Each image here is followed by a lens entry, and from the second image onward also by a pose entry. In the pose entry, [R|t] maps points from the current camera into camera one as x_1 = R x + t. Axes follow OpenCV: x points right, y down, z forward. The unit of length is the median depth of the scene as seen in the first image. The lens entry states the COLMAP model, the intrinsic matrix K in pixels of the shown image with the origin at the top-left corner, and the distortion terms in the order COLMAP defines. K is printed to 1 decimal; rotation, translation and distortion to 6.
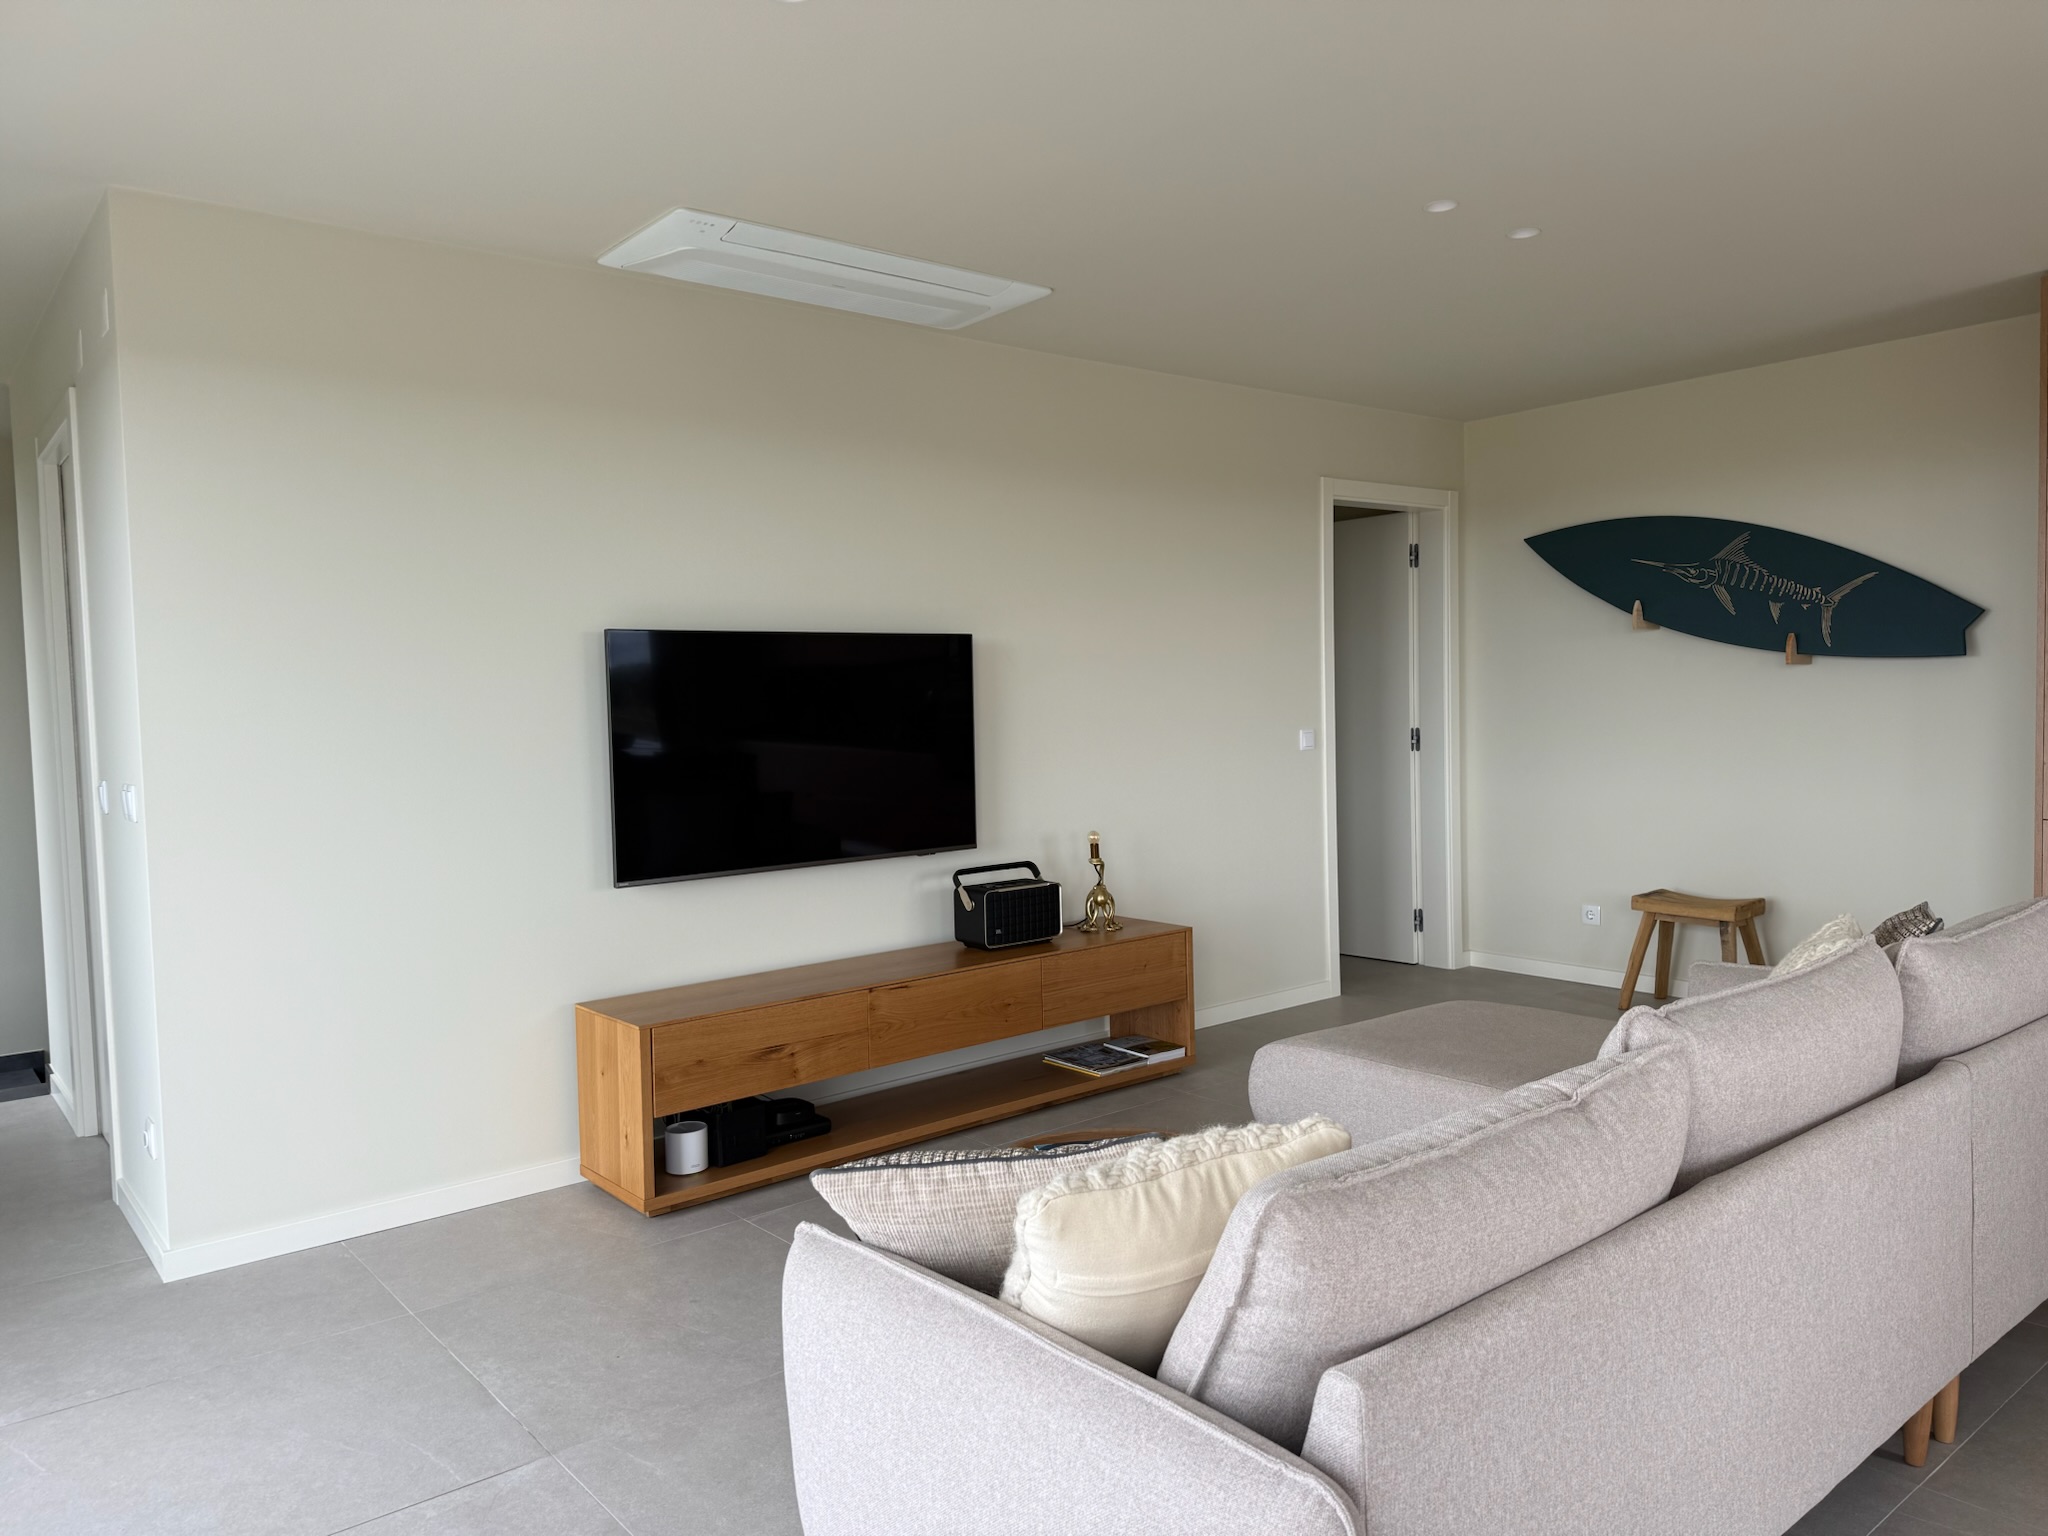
lens RADIAL K [[1443.8, 0, 1034.9], [0, 1443.8, 781.6], [0, 0, 1]] dist [0.049193, -0.054598]
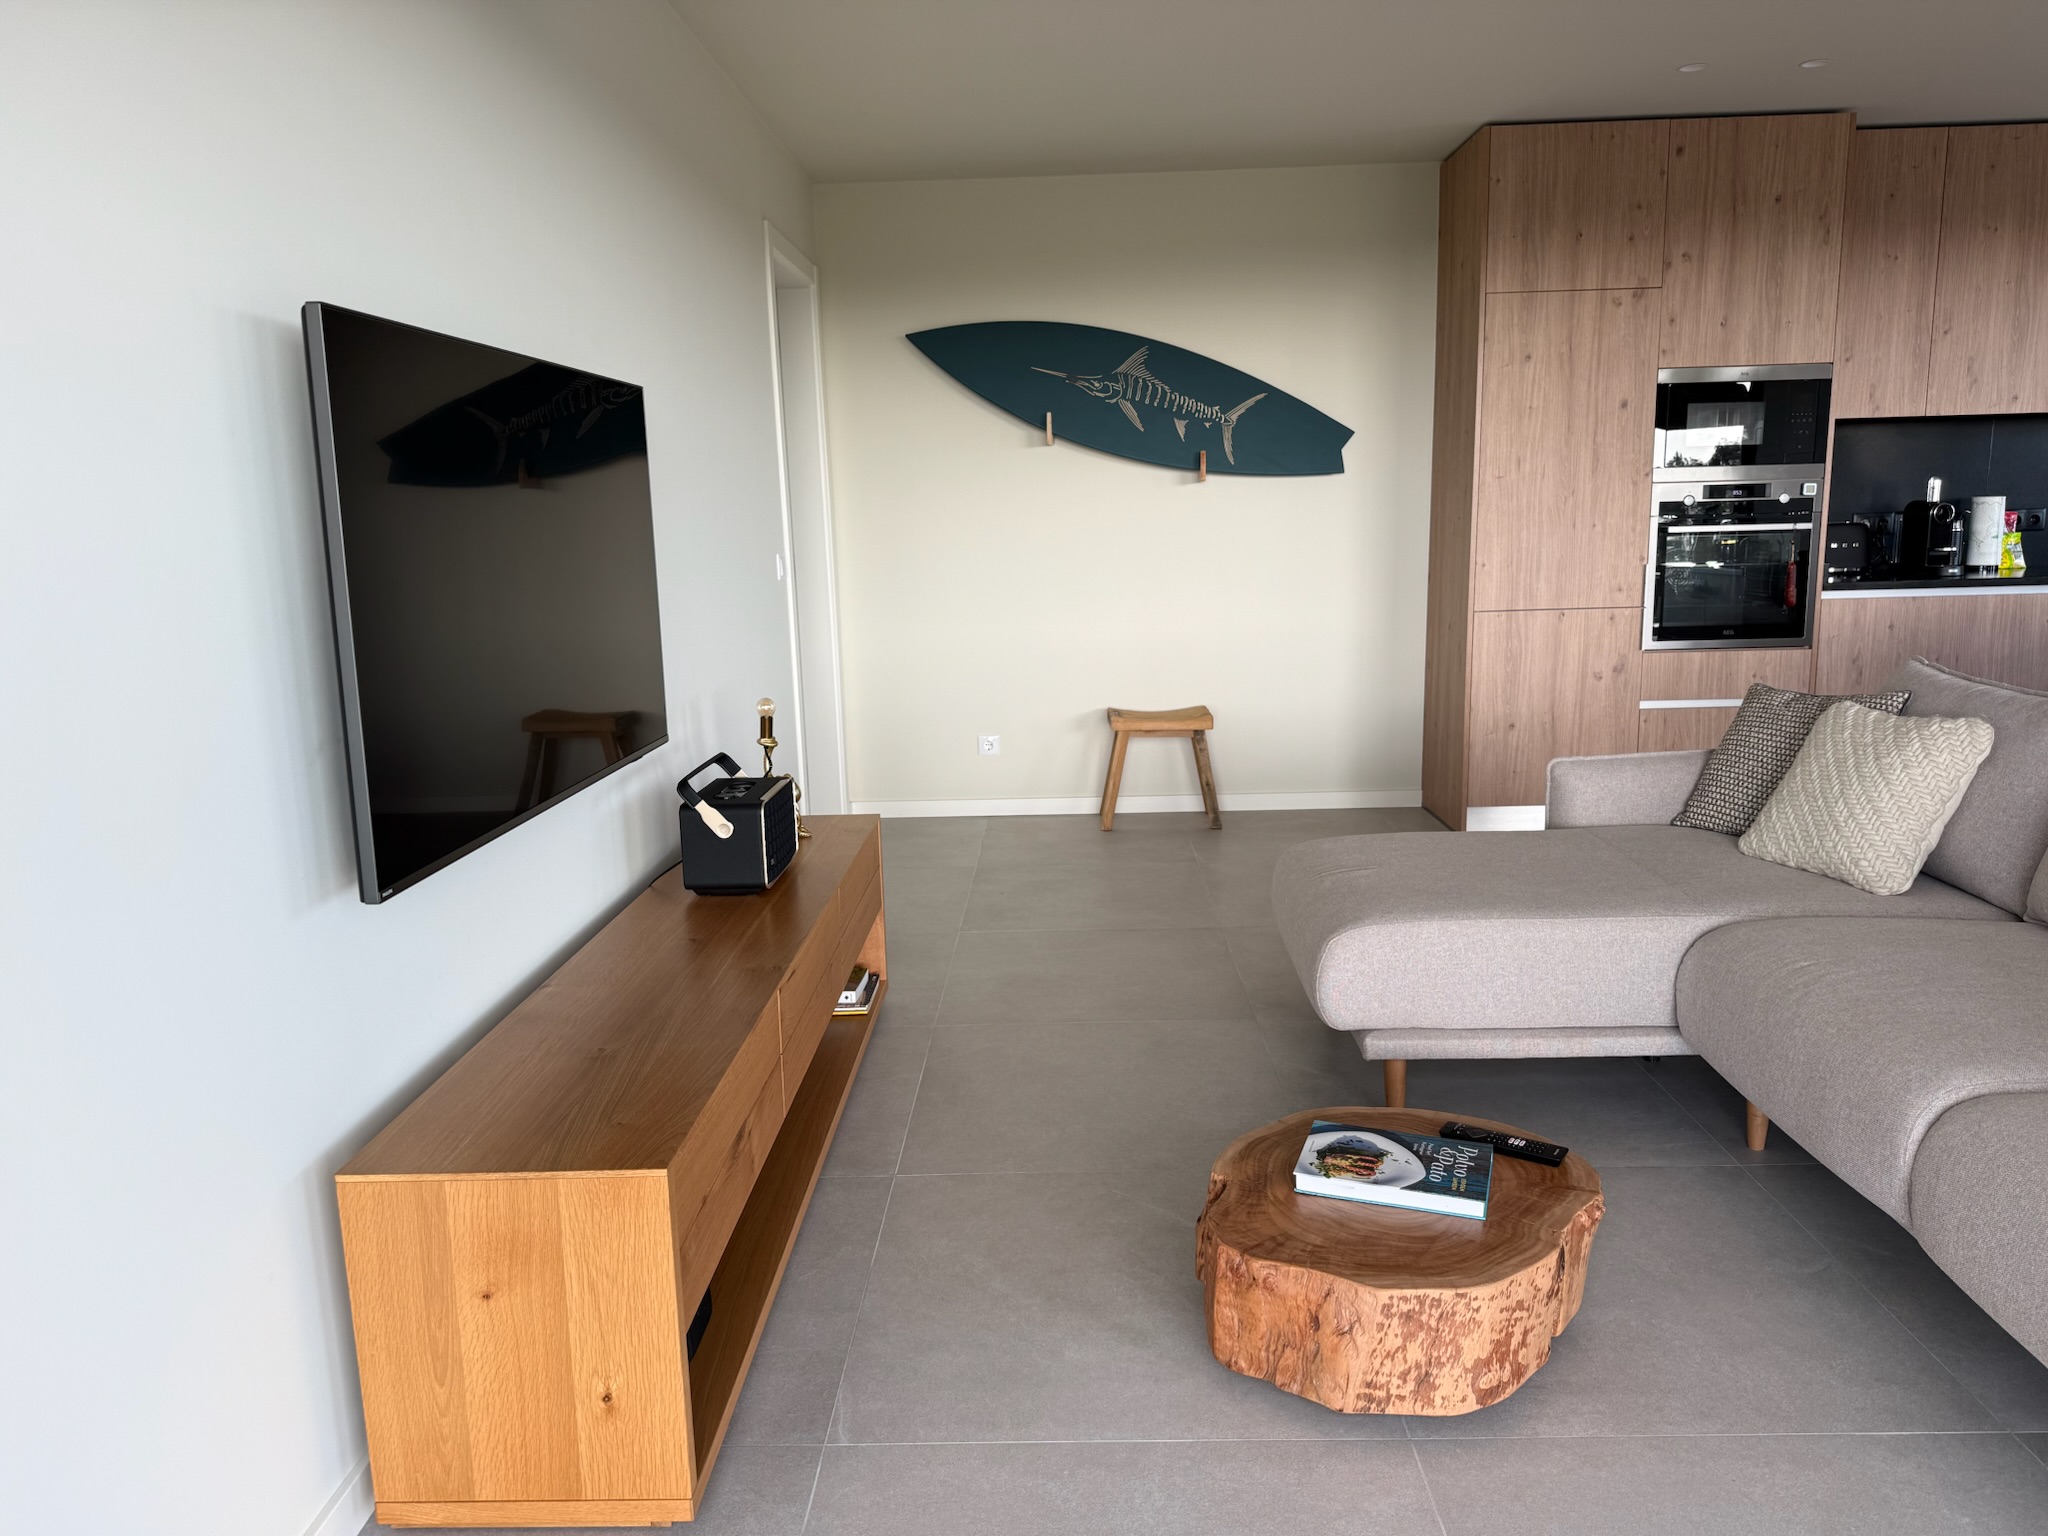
lens RADIAL K [[1443.8, 0, 1010.7], [0, 1443.8, 776.6], [0, 0, 1]] dist [0.049193, -0.054598]
pose [[0.664675, -0.128609, 0.735980, -0.349186], [0.054850, 0.990815, 0.123604, -0.006875], [-0.745116, -0.041788, 0.665624, 0.398110]]
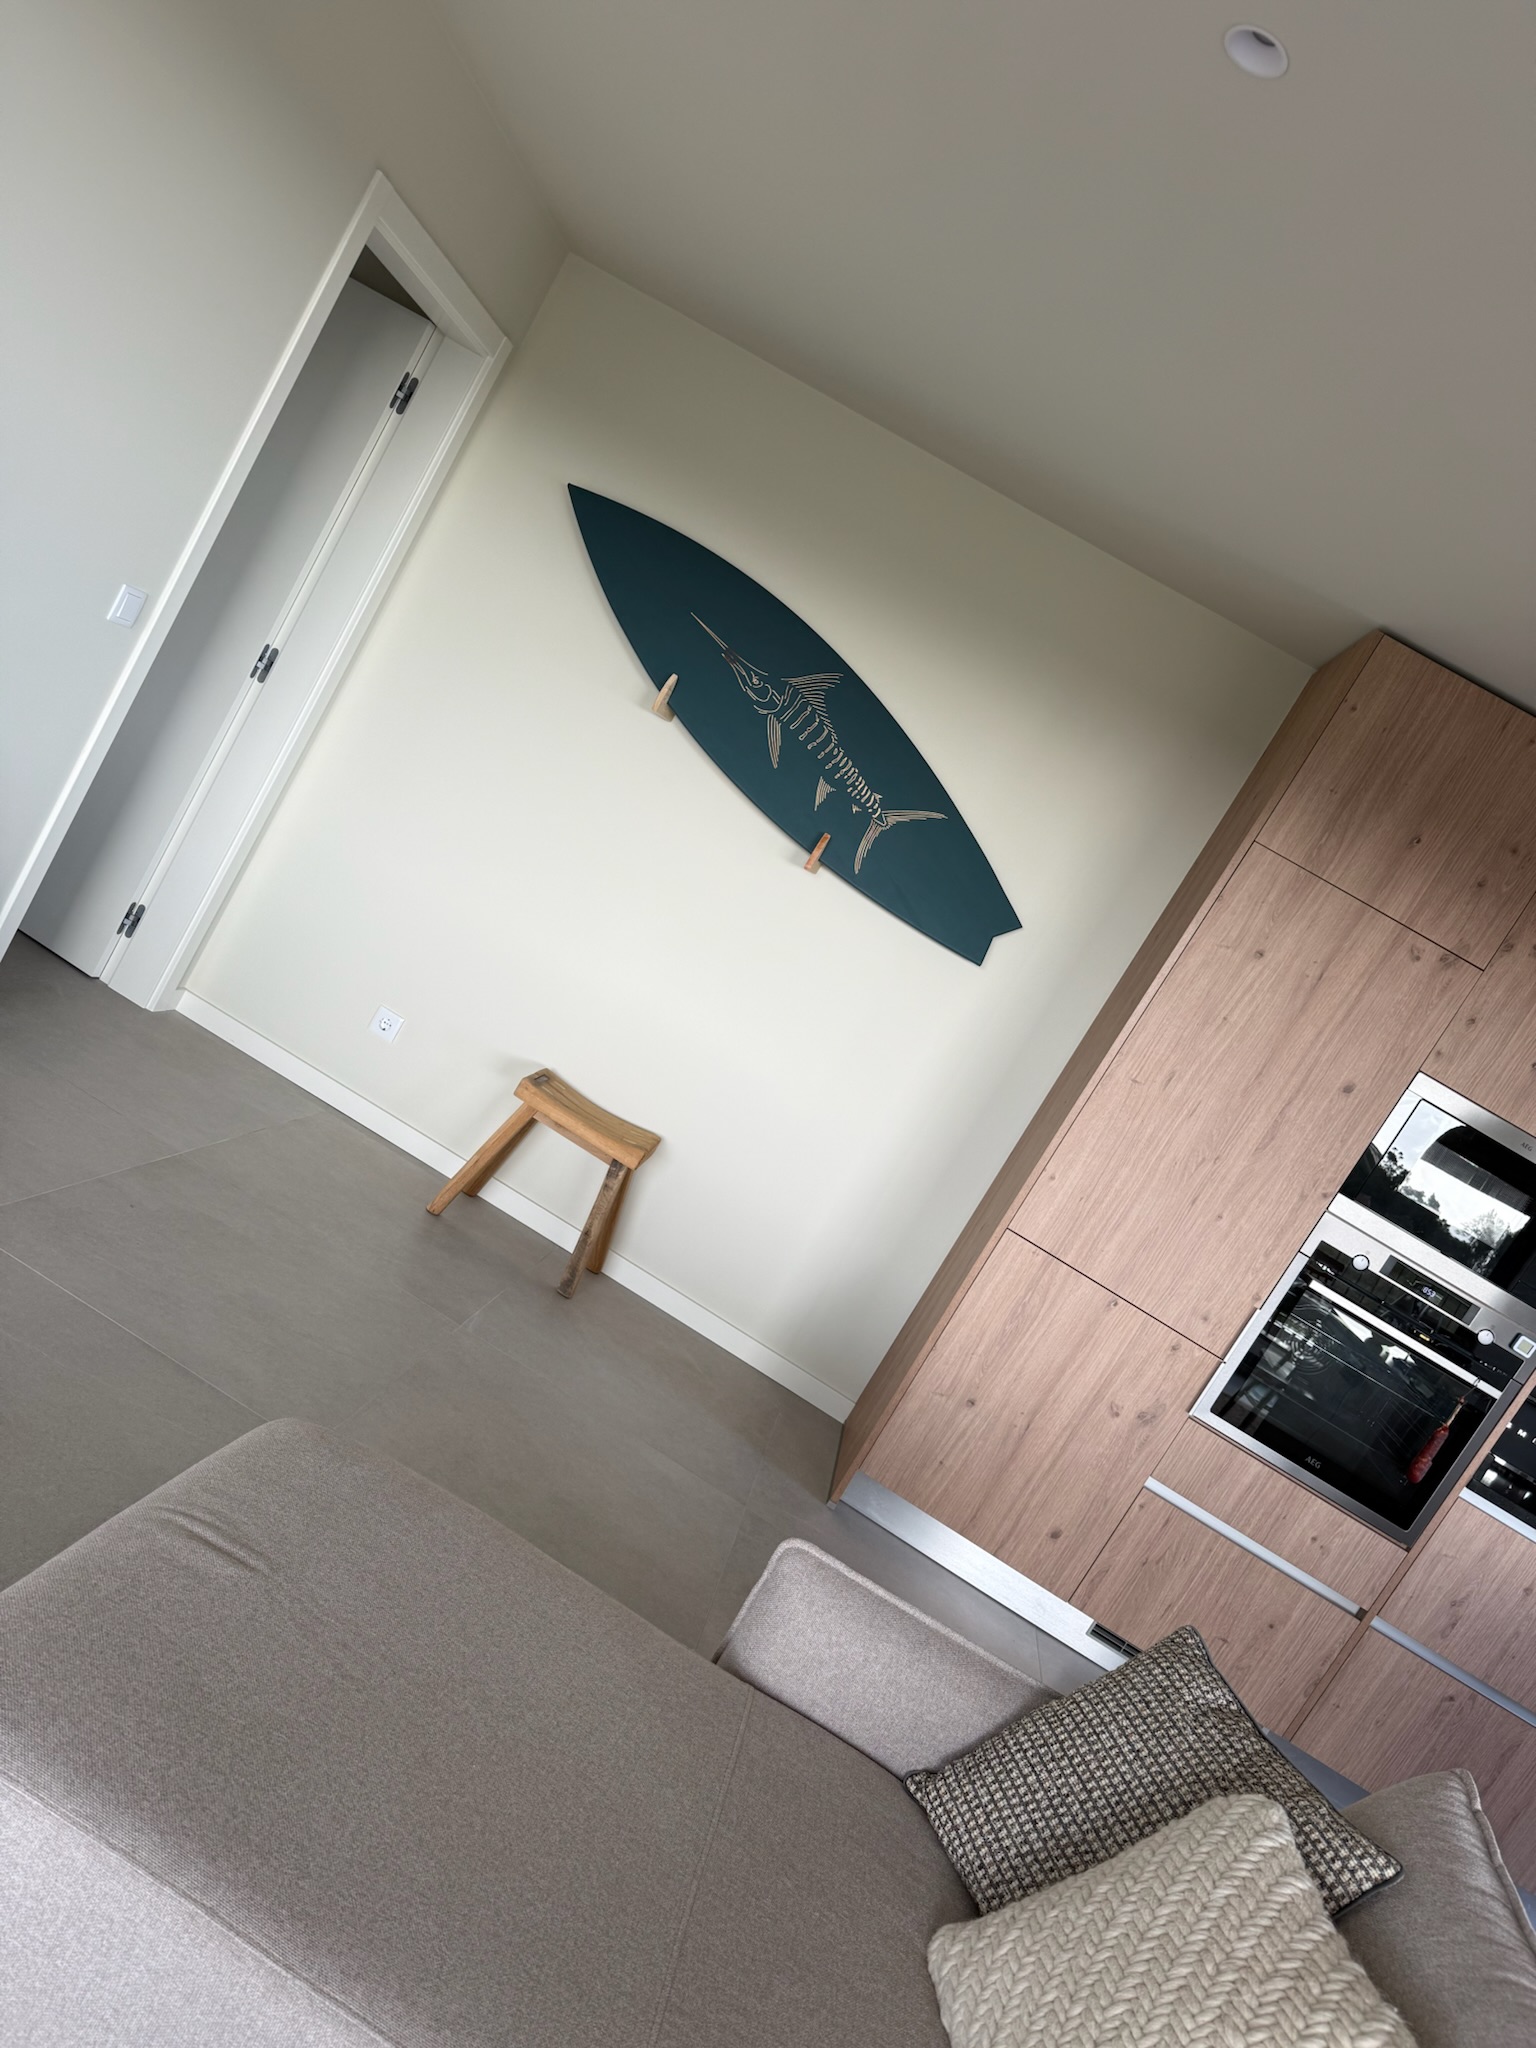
lens RADIAL K [[1443.8, 0, 735.9], [0, 1443.8, 1018.6], [0, 0, 1]] dist [0.049193, -0.054598]
pose [[0.637893, 0.302274, 0.708325, -0.004354], [-0.486127, 0.871398, 0.065925, -0.044358], [-0.597305, -0.386389, 0.702802, 0.462535]]
